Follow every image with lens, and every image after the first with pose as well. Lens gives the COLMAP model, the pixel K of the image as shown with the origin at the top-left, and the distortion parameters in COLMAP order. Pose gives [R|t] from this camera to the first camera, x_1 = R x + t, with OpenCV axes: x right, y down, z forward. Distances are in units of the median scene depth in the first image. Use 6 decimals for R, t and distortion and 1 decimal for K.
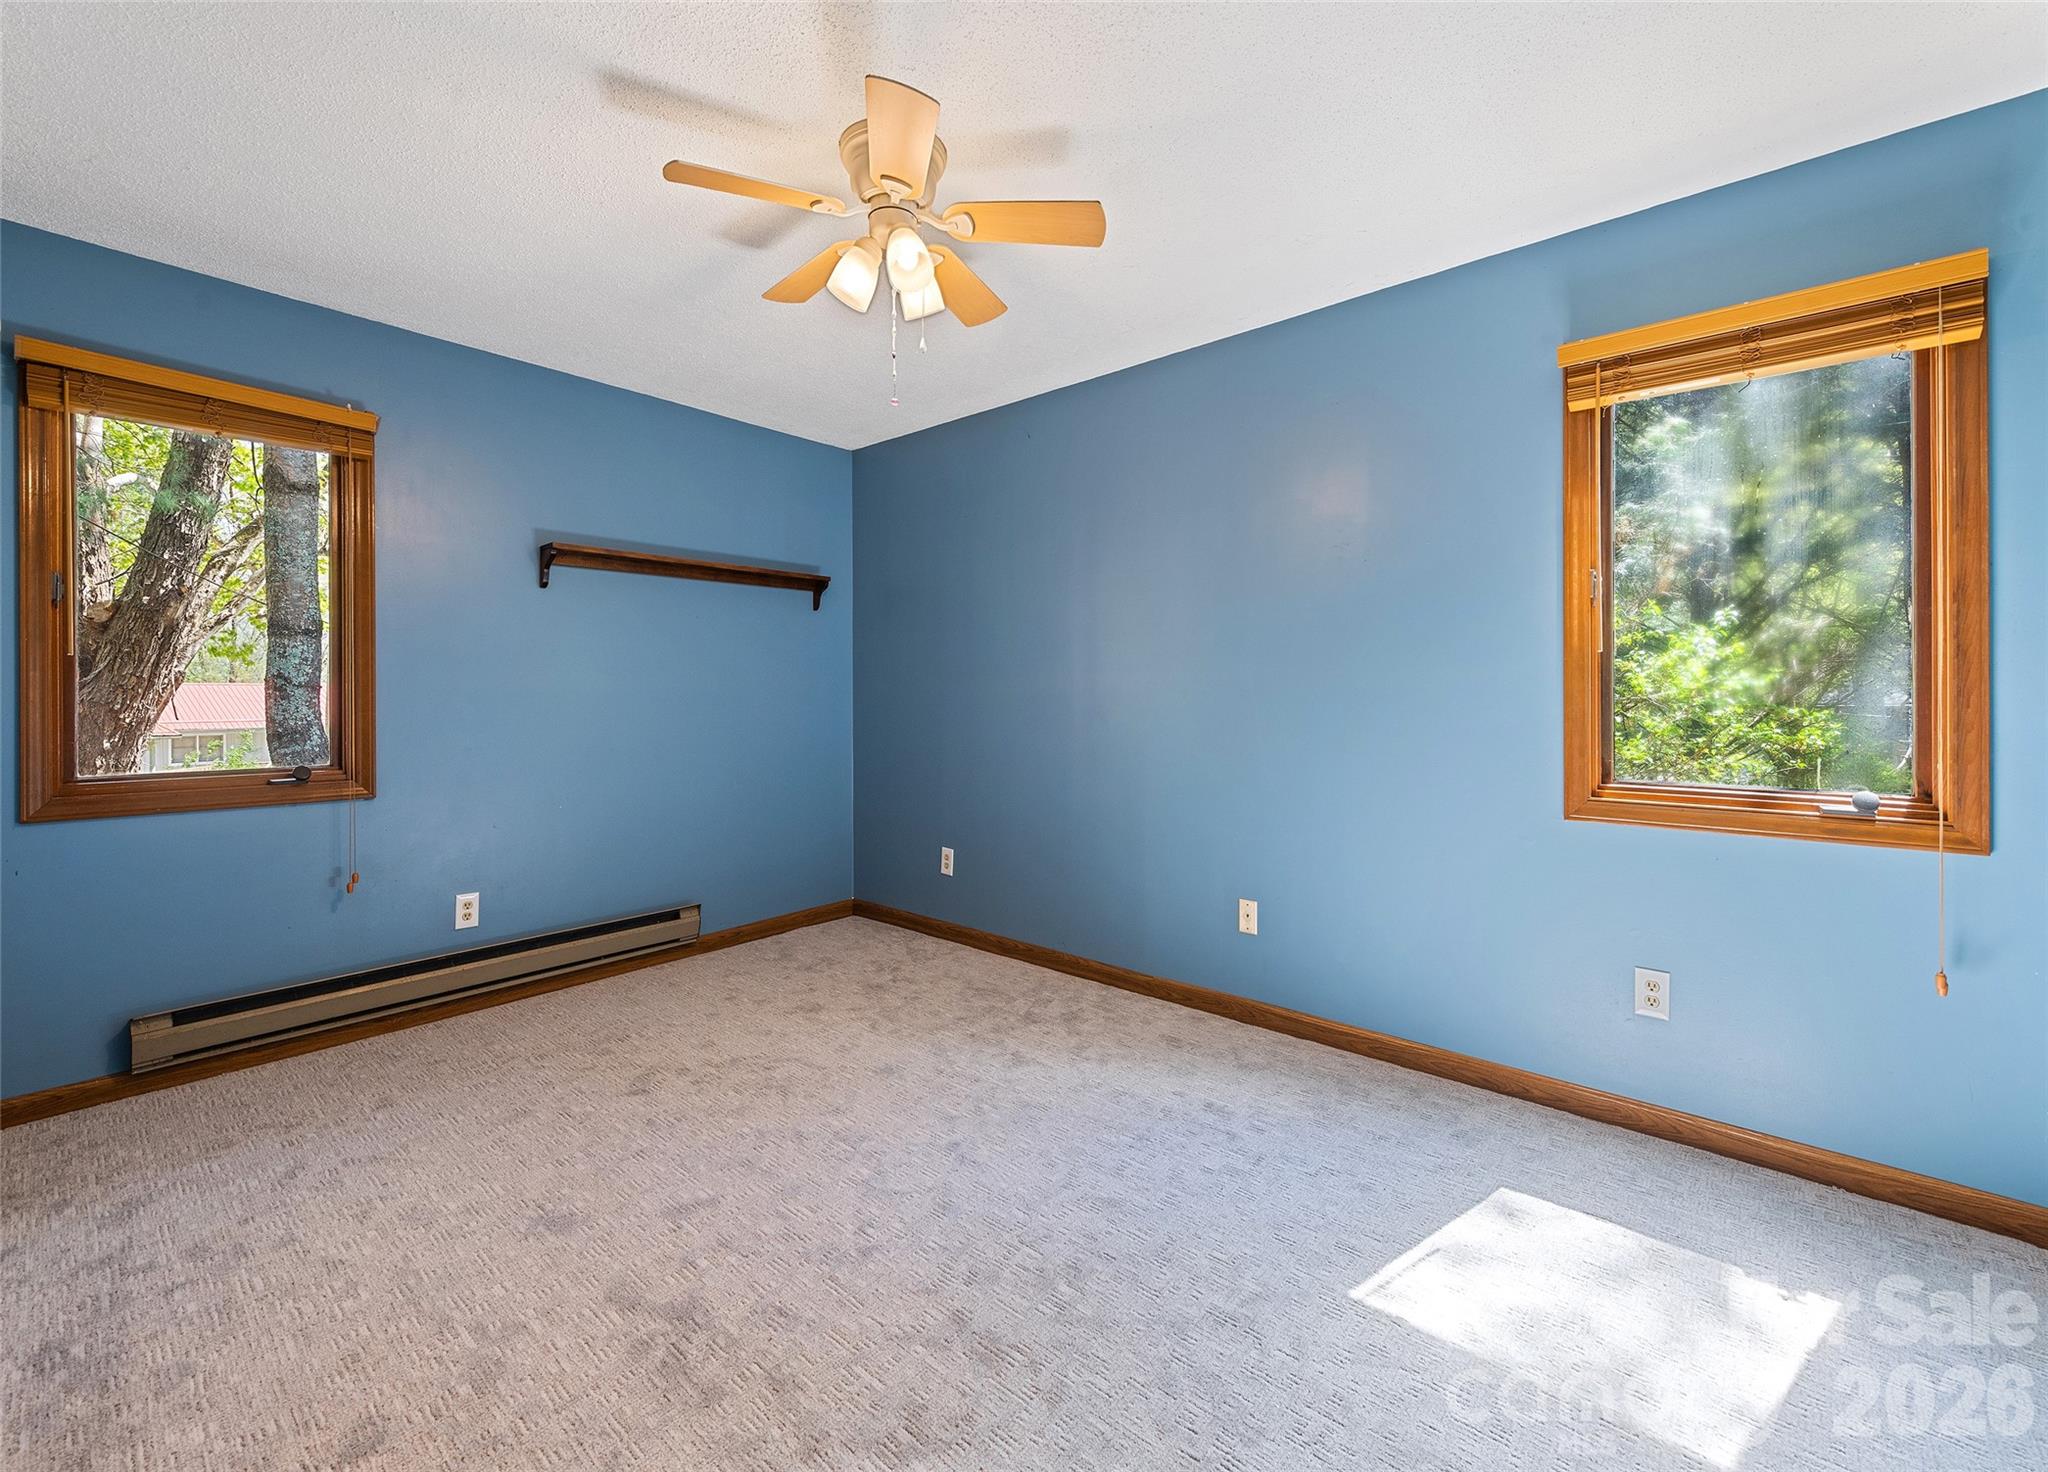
lens RADIAL K [[825.6, 0, 1029.2], [0, 825.6, 677.4], [0, 0, 1]] dist [-0.001431, -0.000394]
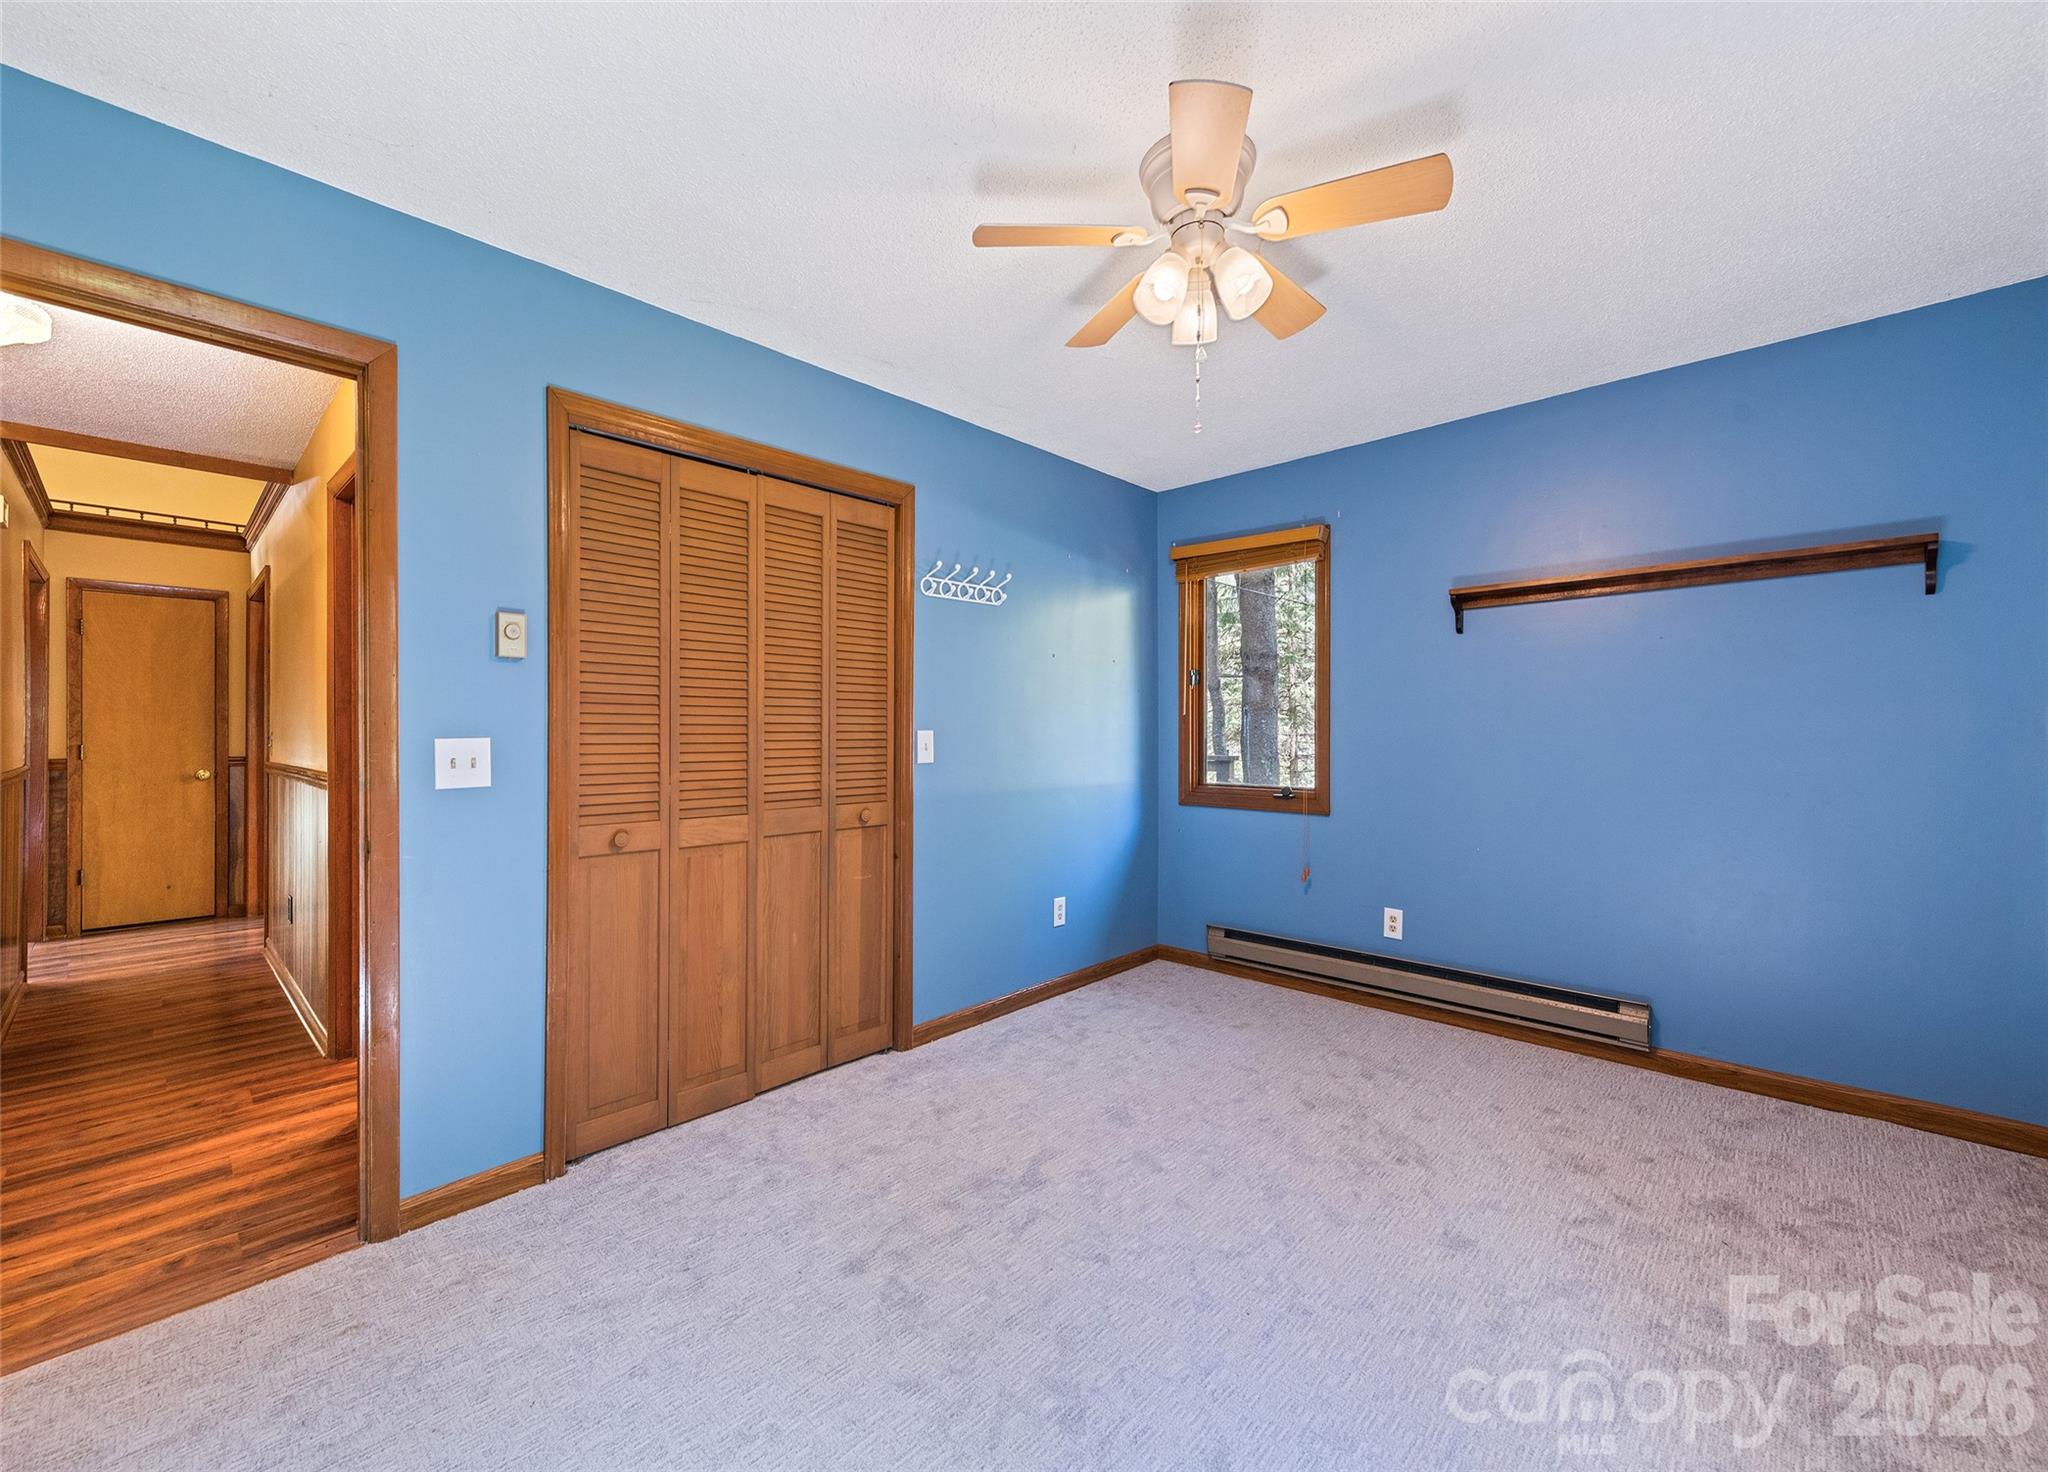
lens RADIAL K [[824.3, 0, 1029.8], [0, 824.3, 722.5], [0, 0, 1]] dist [0.022140, -0.008839]
pose [[-0.042602, -0.011555, -0.999025, 0.536877], [0.019313, 0.999737, -0.012387, 0.005726], [0.998905, -0.019822, -0.042368, 0.581463]]
